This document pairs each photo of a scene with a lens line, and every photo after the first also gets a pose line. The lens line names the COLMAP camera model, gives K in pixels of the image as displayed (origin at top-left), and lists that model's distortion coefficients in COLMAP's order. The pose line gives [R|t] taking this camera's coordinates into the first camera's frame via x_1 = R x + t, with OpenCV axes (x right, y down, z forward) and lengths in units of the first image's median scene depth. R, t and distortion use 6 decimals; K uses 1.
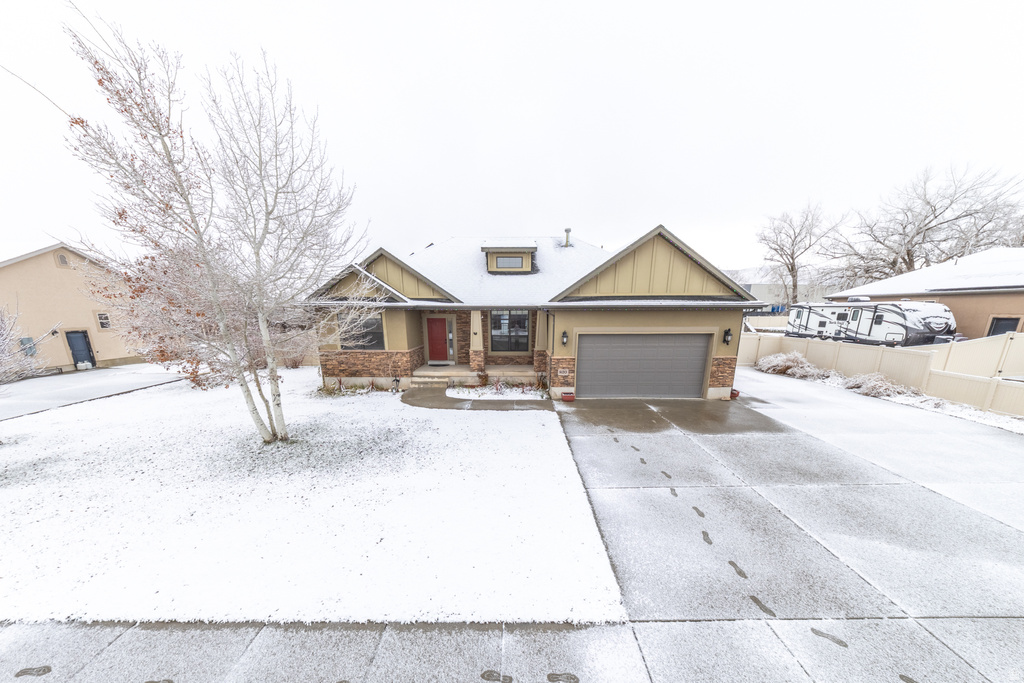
lens RADIAL K [[353.7, 0, 510.2], [0, 353.7, 401.2], [0, 0, 1]] dist [0.004761, -0.000667]
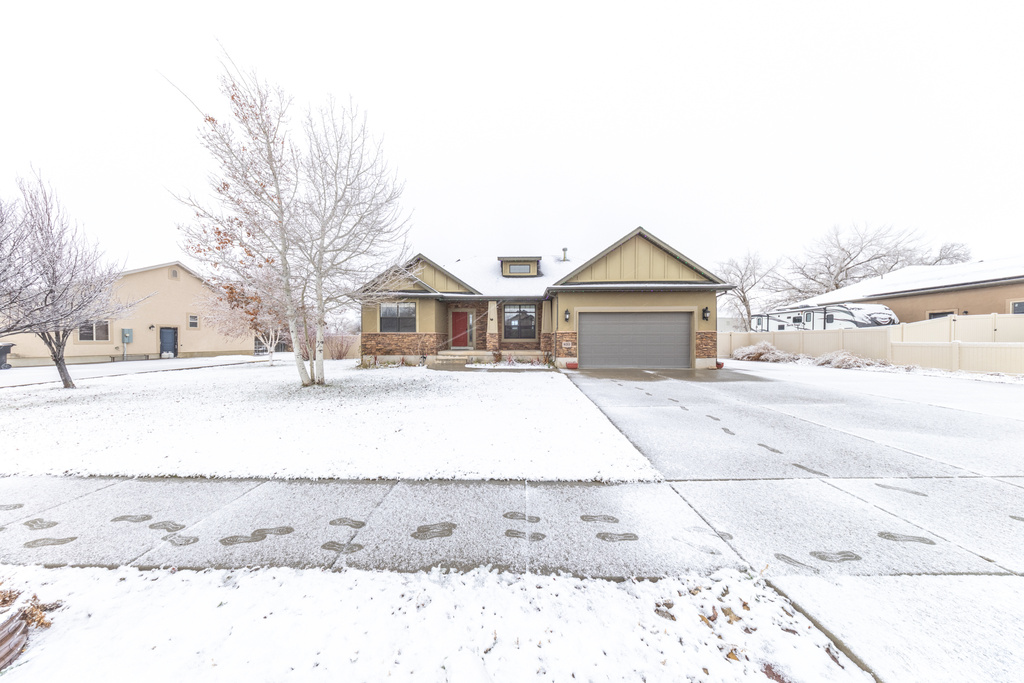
lens RADIAL K [[294.6, 0, 511.2], [0, 294.6, 345.0], [0, 0, 1]] dist [0.003768, -0.000142]
pose [[0.999784, 0.001983, -0.020689, -0.013365], [-0.006846, 0.971303, -0.237748, 0.150356], [0.019624, 0.237839, 0.971106, 0.057154]]
